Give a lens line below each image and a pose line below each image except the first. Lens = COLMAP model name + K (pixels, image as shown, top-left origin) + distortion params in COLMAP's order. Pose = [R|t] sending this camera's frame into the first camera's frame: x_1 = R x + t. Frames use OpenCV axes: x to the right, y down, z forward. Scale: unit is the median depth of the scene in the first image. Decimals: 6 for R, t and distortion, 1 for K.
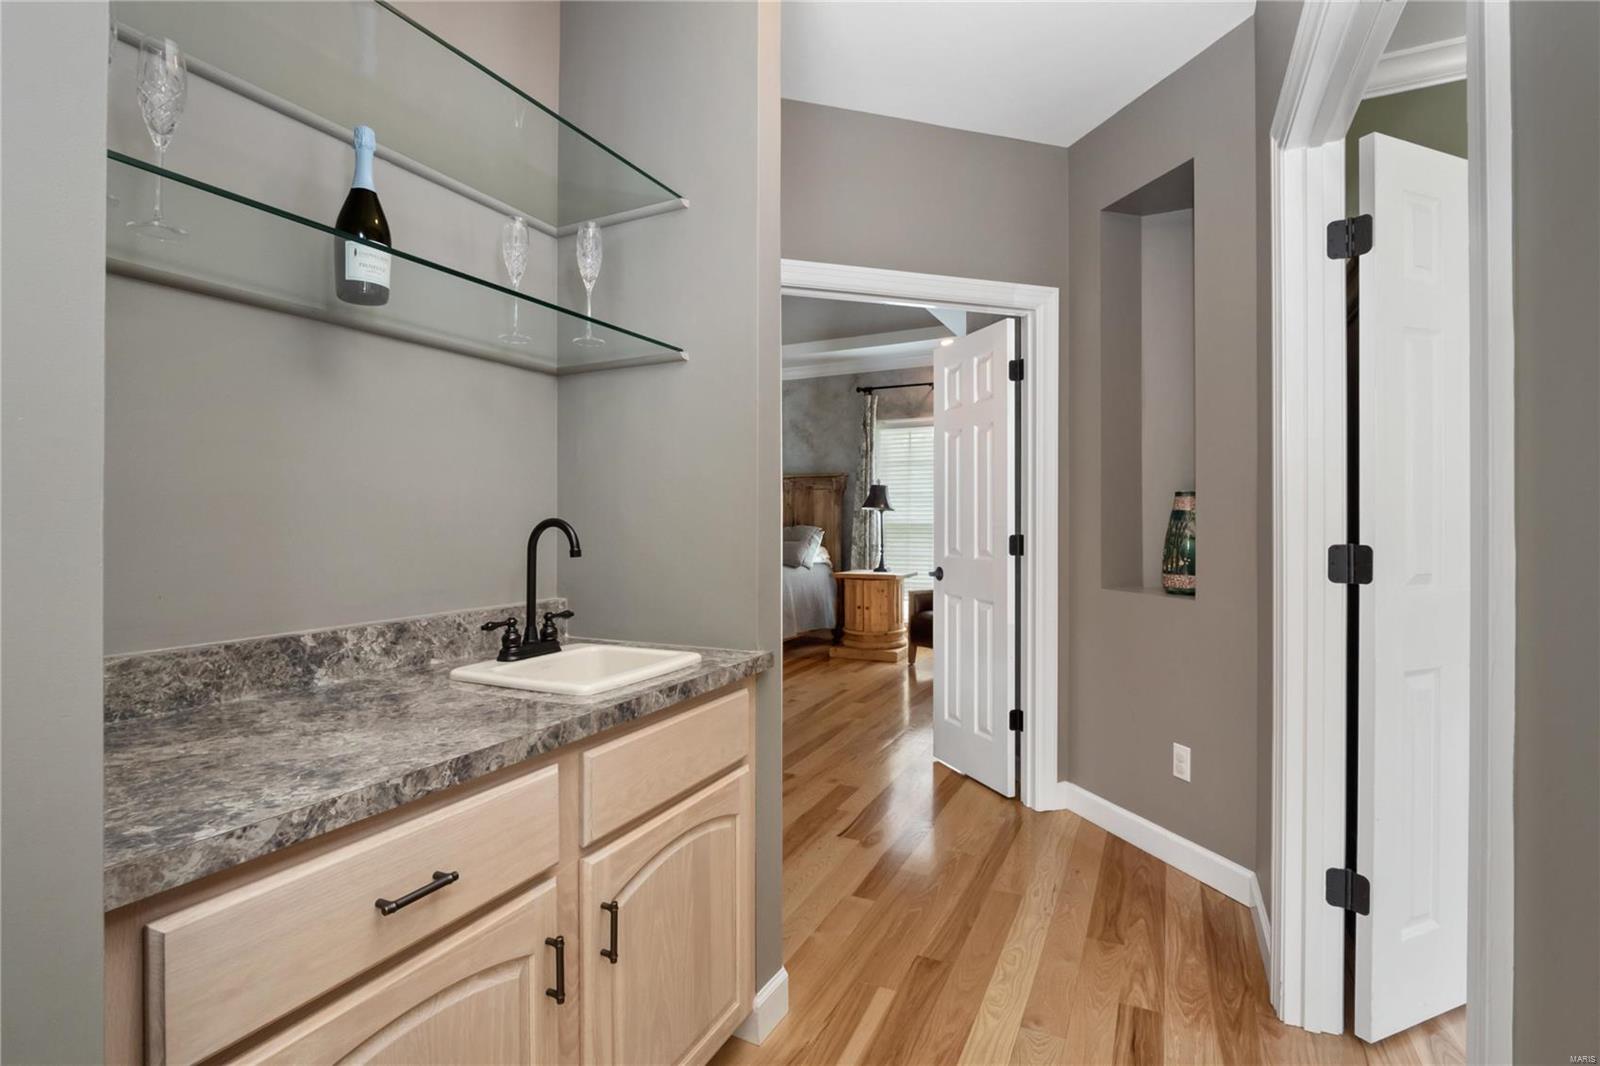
lens RADIAL K [[752.5, 0, 800.1], [0, 752.5, 530.3], [0, 0, 1]] dist [-0.015611, -0.000878]
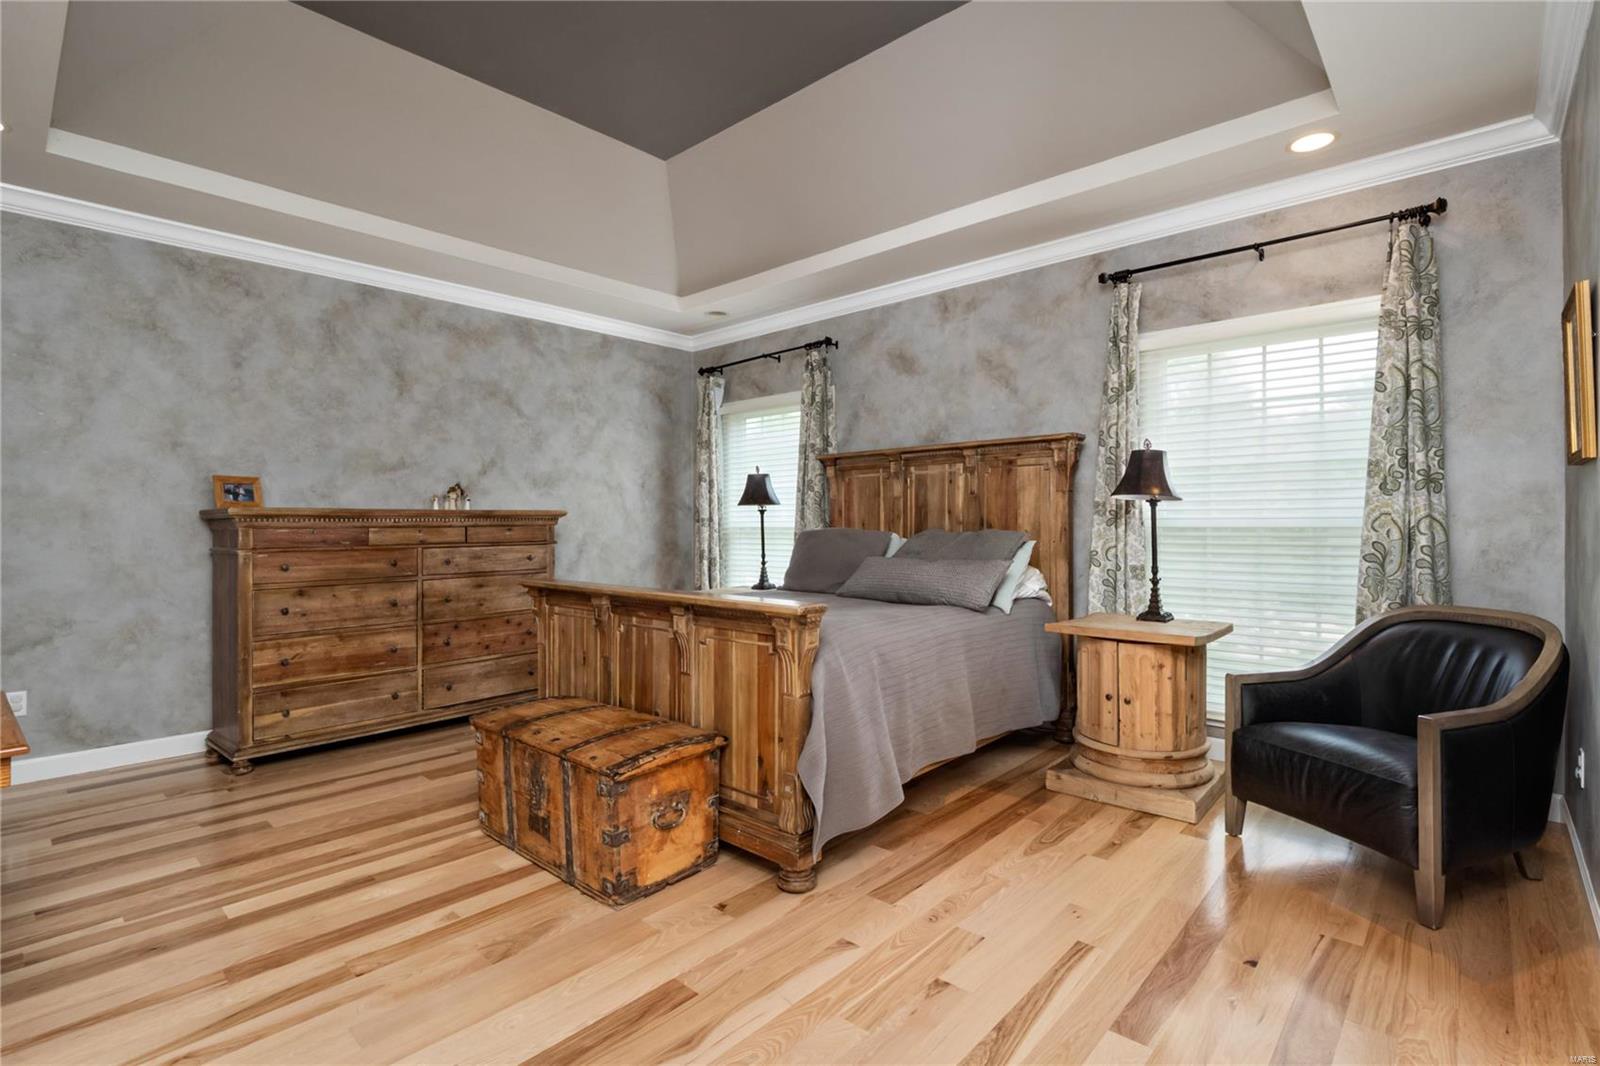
lens RADIAL K [[752.5, 0, 798.0], [0, 752.5, 530.2], [0, 0, 1]] dist [-0.015611, -0.000878]
pose [[0.959035, -0.001652, -0.283283, 0.020564], [0.002504, 0.999993, 0.002645, -0.008093], [0.283277, -0.003246, 0.959033, 0.429257]]
